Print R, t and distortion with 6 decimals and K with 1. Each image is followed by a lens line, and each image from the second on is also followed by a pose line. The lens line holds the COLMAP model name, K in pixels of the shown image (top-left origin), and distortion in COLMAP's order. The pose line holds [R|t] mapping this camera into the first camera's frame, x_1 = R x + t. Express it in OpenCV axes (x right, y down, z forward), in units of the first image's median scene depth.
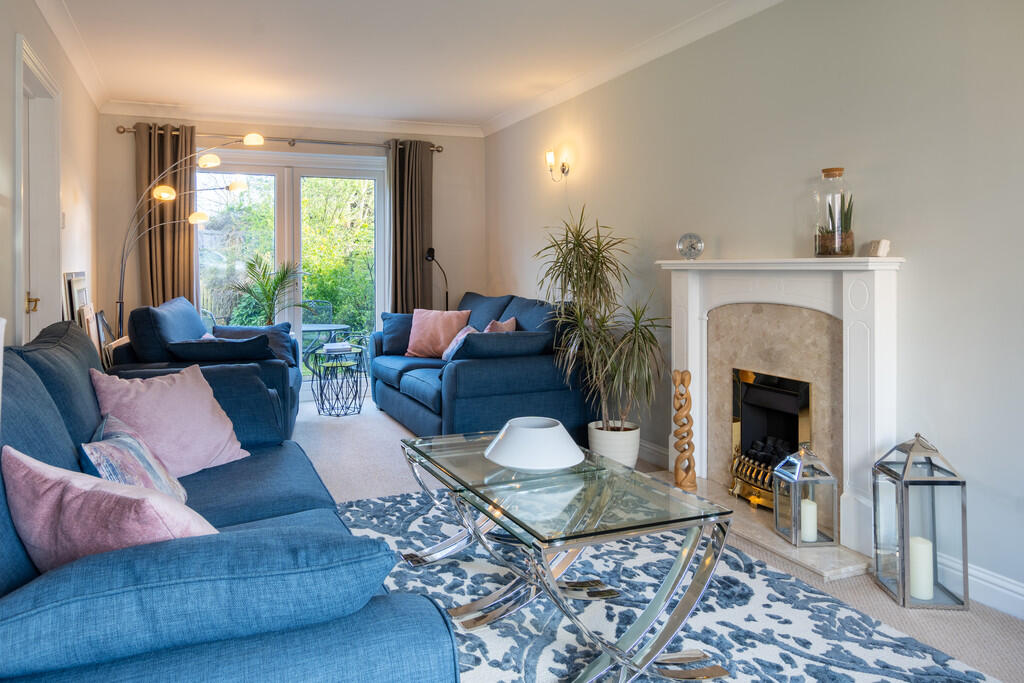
lens RADIAL K [[762.0, 0, 512.0], [0, 762.0, 341.5], [0, 0, 1]] dist [-0.004379, -0.002140]
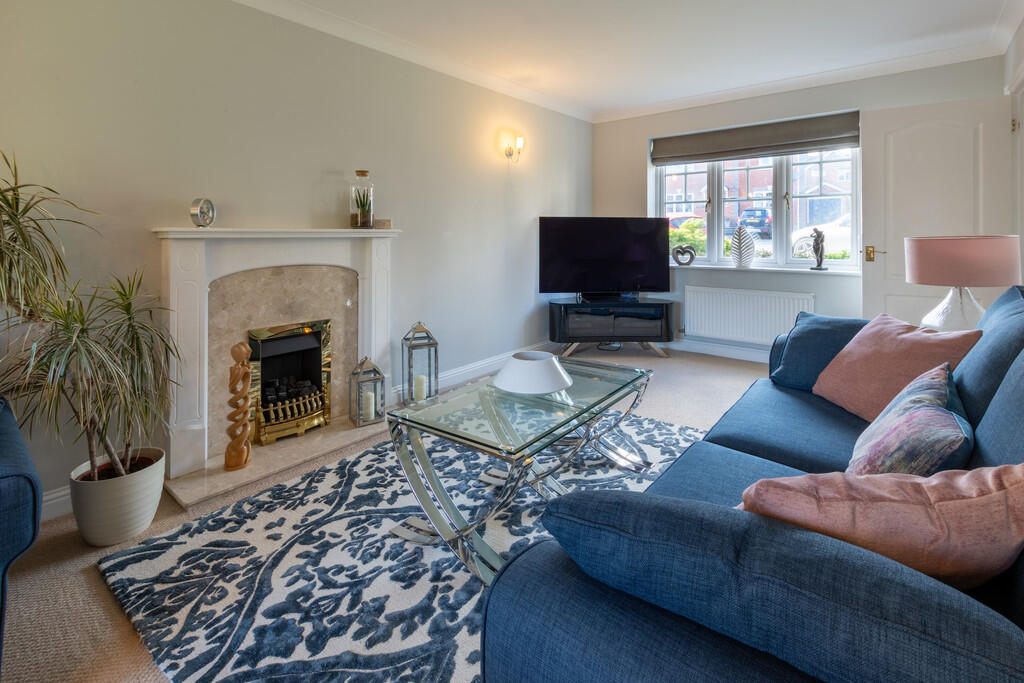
lens RADIAL K [[445.8, 0, 510.9], [0, 445.8, 291.6], [0, 0, 1]] dist [-0.072362, 0.000034]
pose [[-0.470003, -0.102412, 0.876703, -0.436829], [0.088551, 0.982764, 0.162274, -0.091258], [-0.878212, 0.153902, -0.452834, 1.020078]]
